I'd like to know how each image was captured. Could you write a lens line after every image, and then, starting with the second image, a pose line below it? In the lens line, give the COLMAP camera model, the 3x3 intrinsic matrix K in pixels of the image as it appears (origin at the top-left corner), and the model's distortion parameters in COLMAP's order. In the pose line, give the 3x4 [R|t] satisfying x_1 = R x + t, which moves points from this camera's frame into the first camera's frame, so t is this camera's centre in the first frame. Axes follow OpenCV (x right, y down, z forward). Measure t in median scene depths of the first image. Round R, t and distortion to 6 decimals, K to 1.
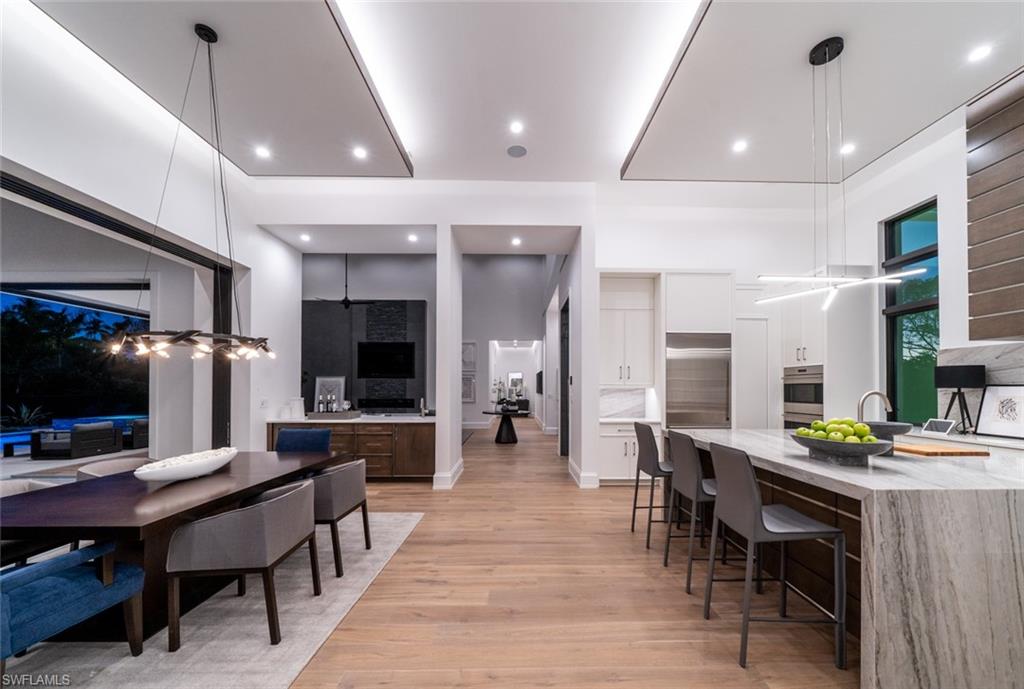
lens RADIAL K [[357.1, 0, 515.2], [0, 357.1, 385.7], [0, 0, 1]] dist [0.000847, 0.000176]
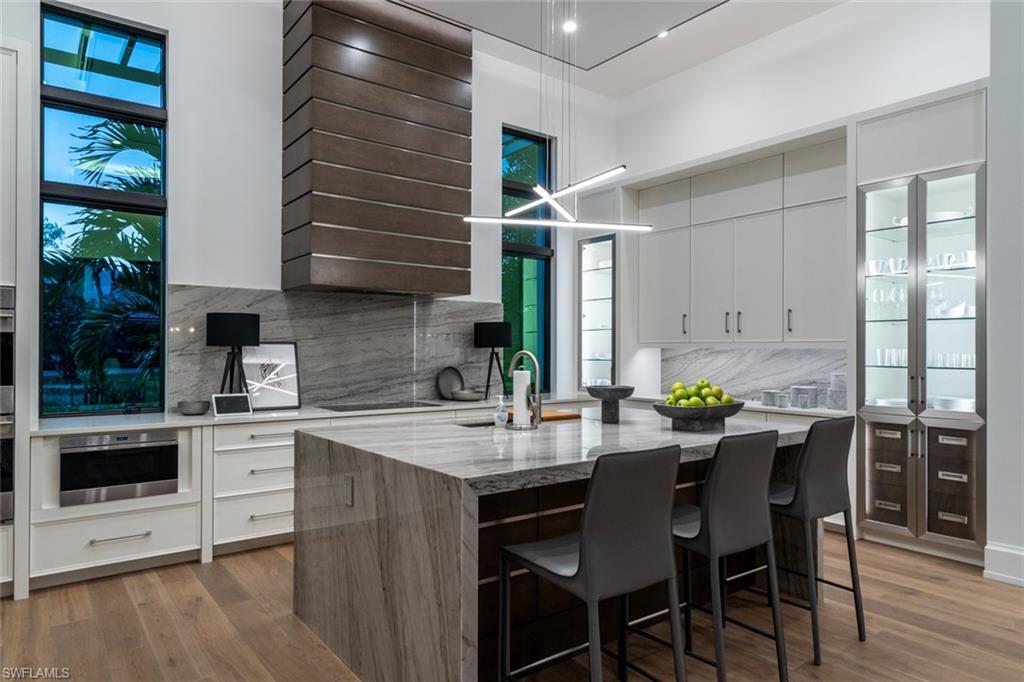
lens RADIAL K [[631.5, 0, 514.3], [0, 631.5, 348.8], [0, 0, 1]] dist [0.005679, 0.001055]
pose [[-0.601740, -0.005609, 0.798673, -0.044696], [-0.010868, 0.999940, -0.001166, 0.007166], [-0.798618, -0.009381, -0.601765, 1.204477]]
